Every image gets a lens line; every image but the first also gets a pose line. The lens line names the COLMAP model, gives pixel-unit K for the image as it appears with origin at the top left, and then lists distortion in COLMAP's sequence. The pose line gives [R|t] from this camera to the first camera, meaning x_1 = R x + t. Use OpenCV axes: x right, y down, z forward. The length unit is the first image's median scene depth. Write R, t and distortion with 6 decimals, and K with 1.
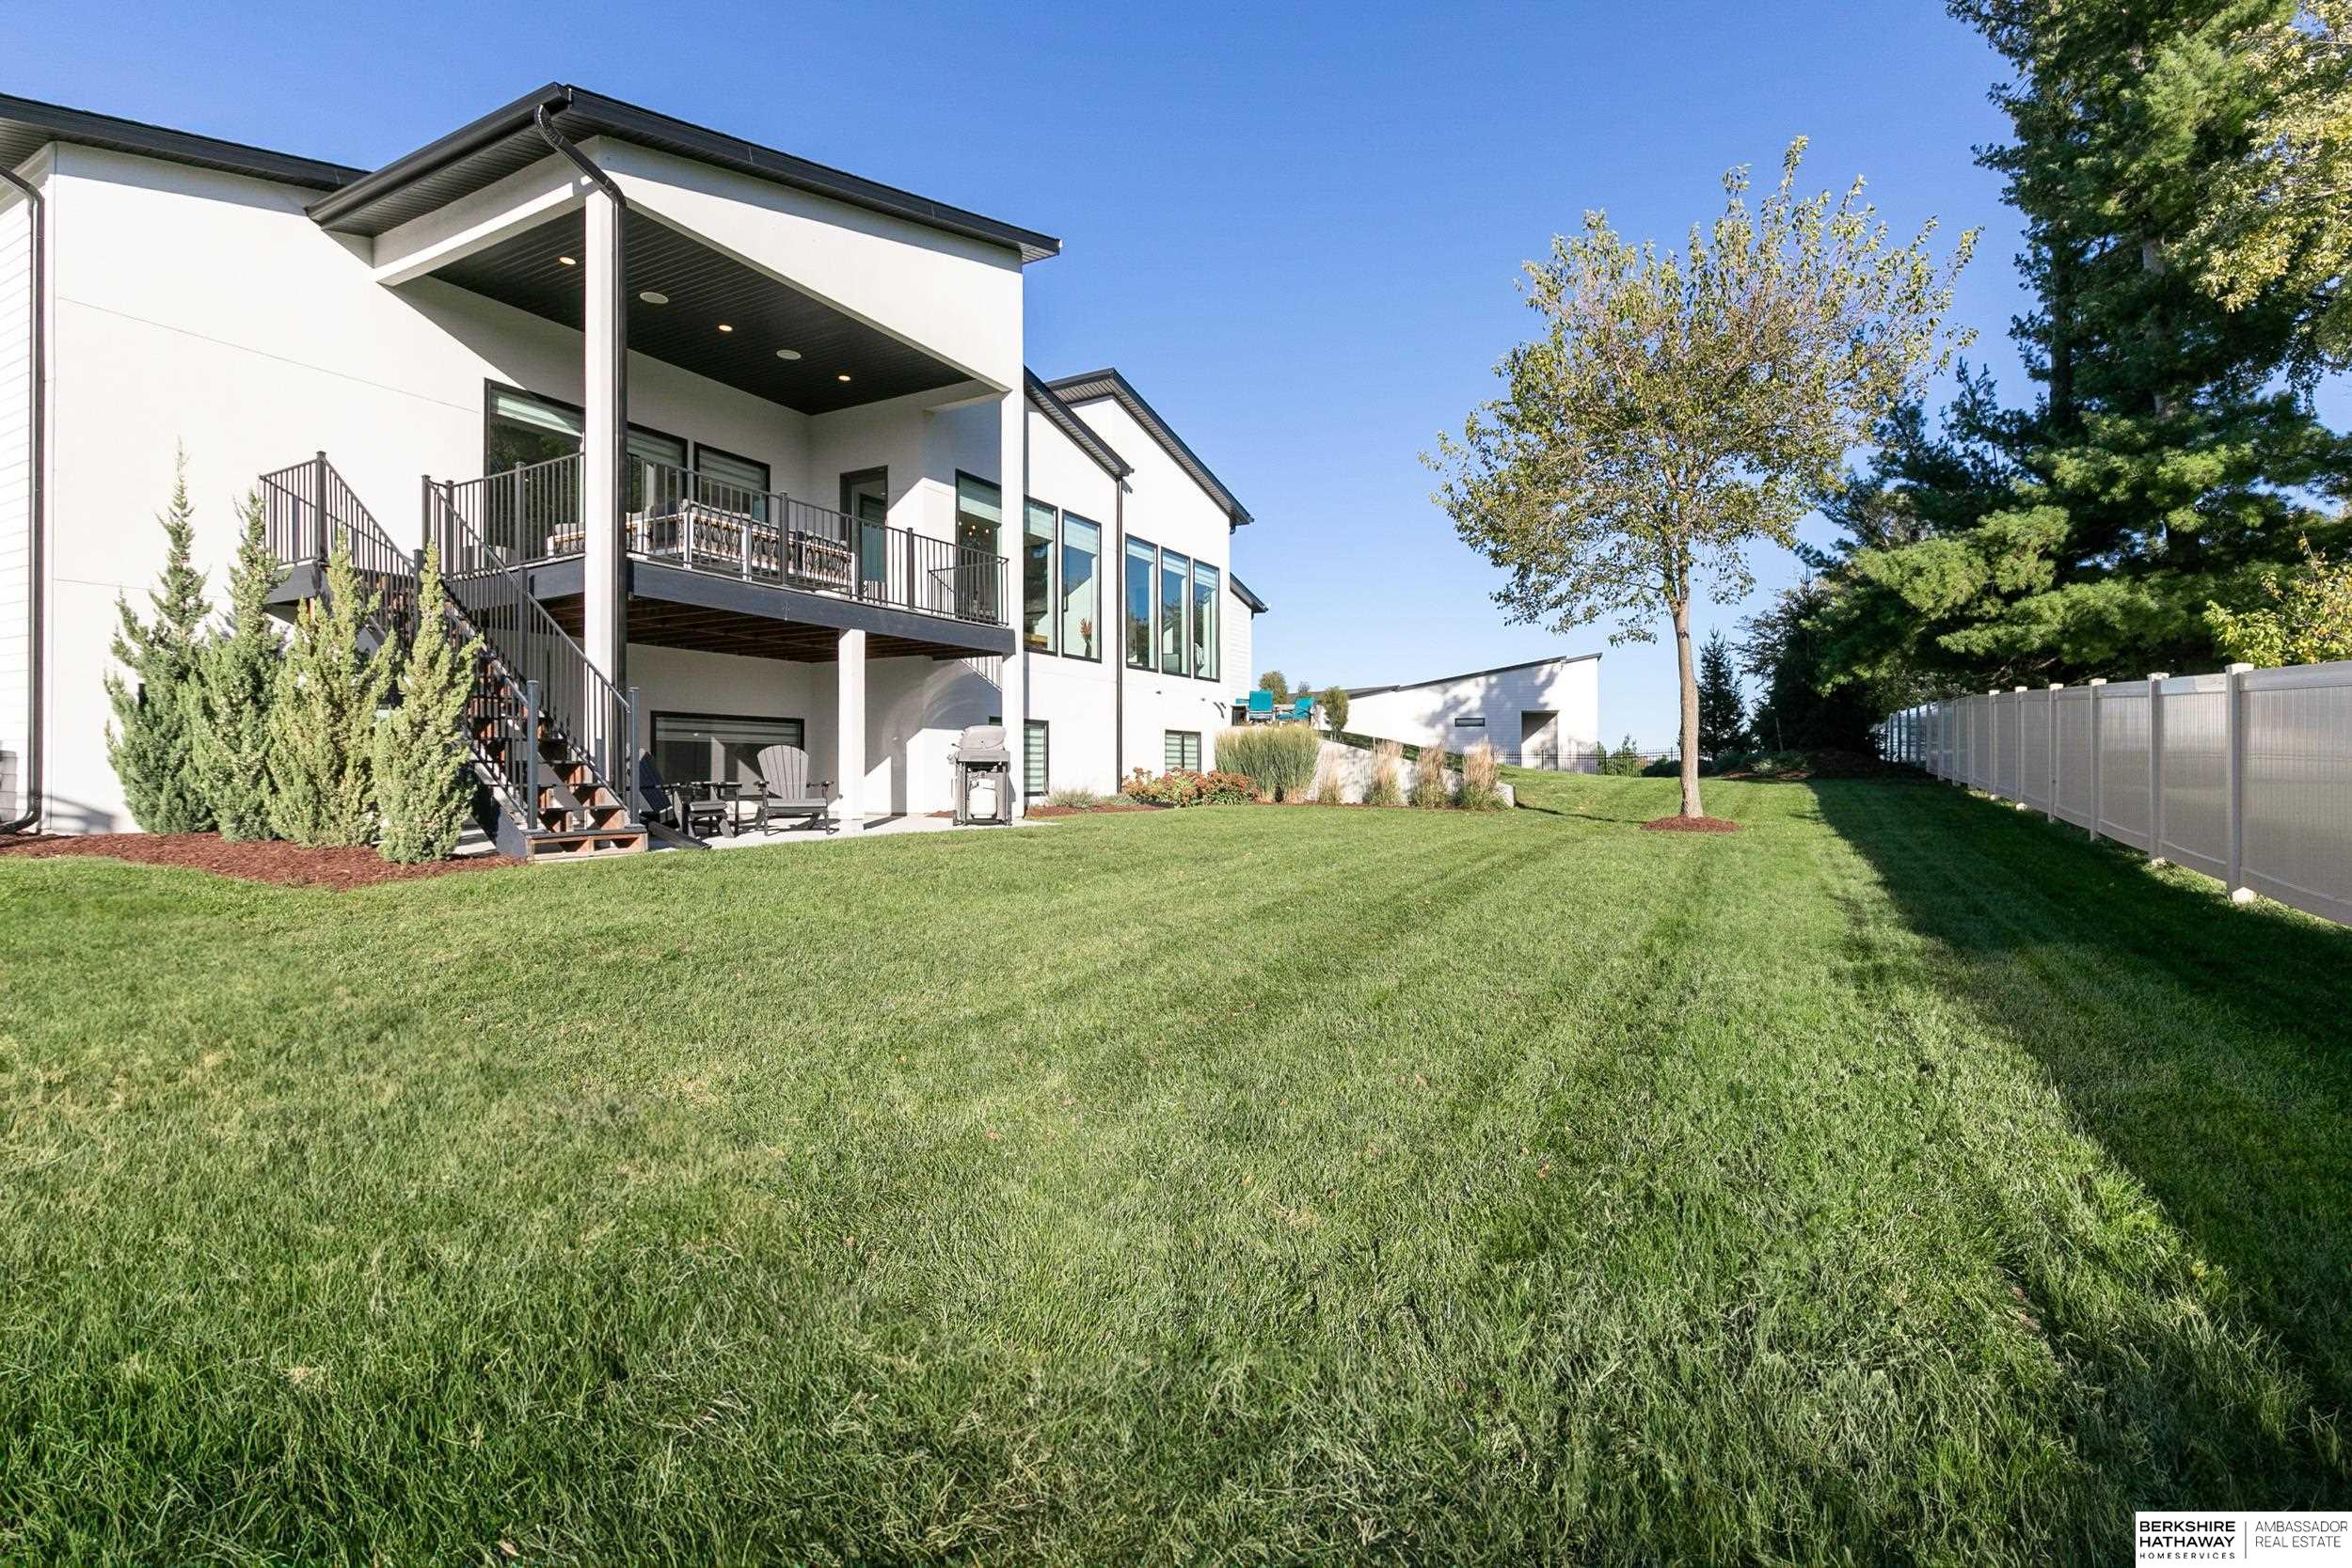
lens RADIAL K [[1069.2, 0, 1179.6], [0, 1069.2, 762.7], [0, 0, 1]] dist [0.000926, 0.000077]
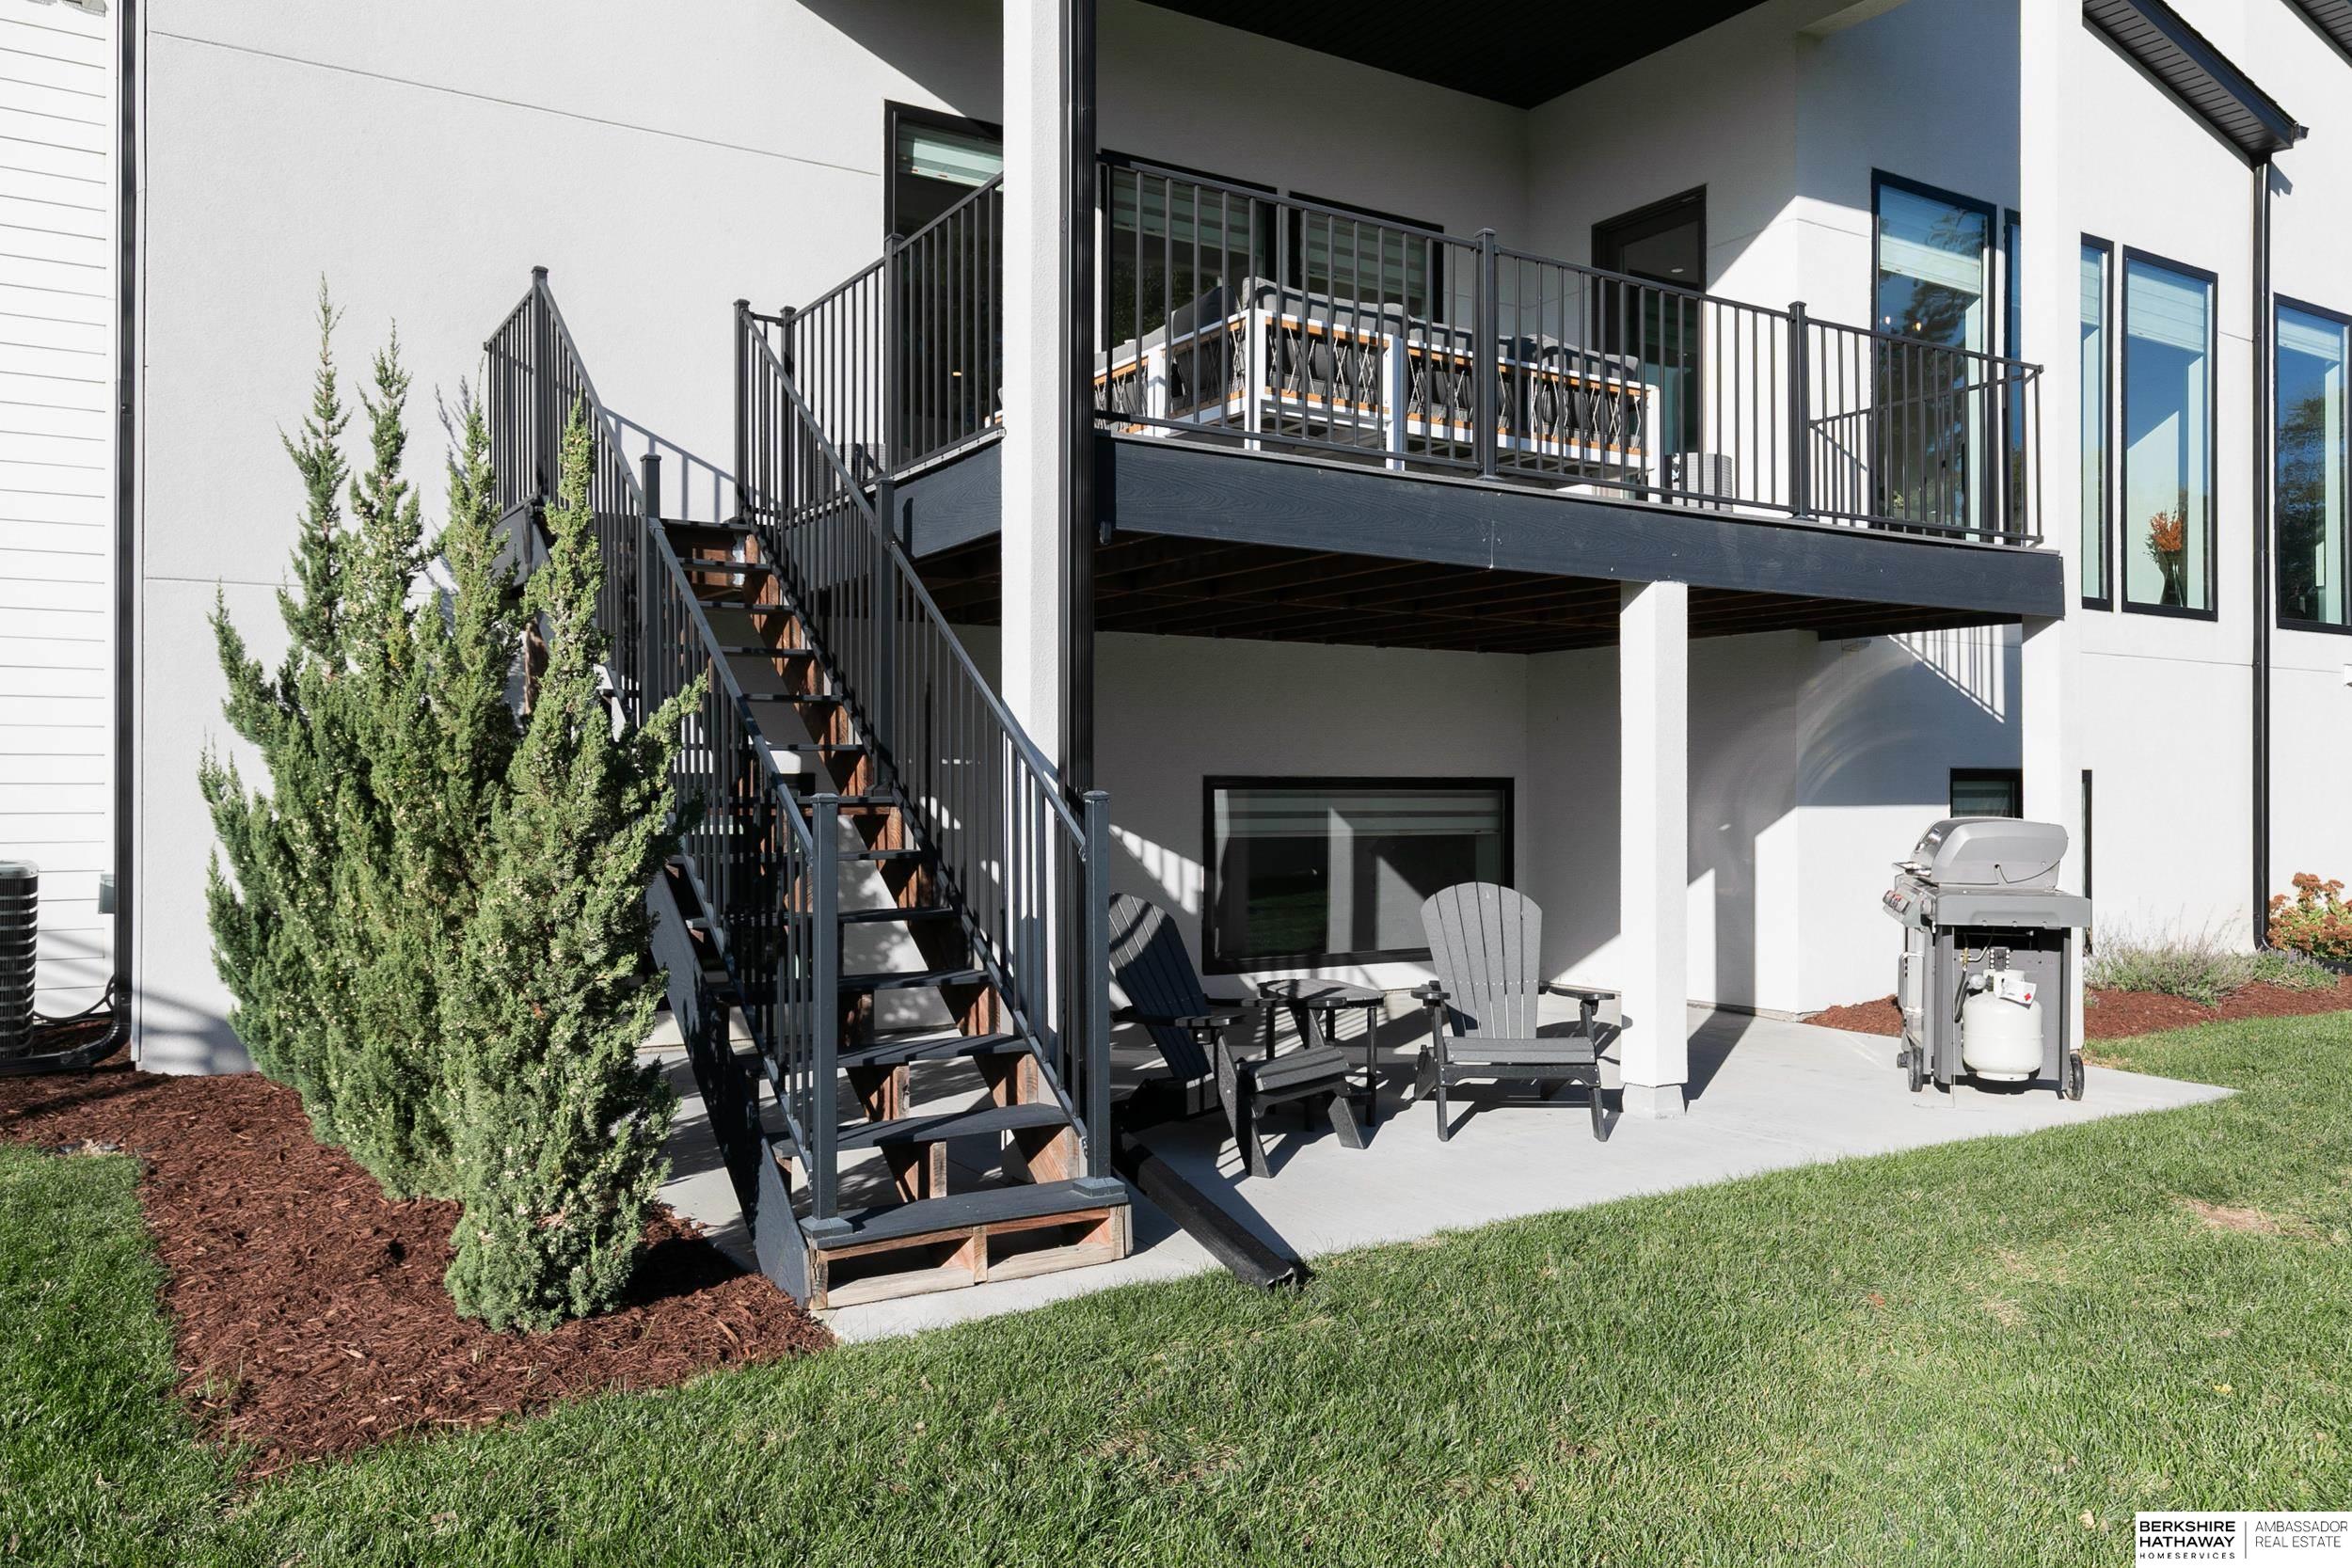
lens RADIAL K [[1730.7, 0, 1179.1], [0, 1730.7, 774.8], [0, 0, 1]] dist [-0.003380, -0.005042]
pose [[0.872638, -0.000032, -0.488368, -0.151069], [0.000659, 0.999999, 0.001112, -0.055845], [0.488367, -0.001292, 0.872637, 0.375584]]
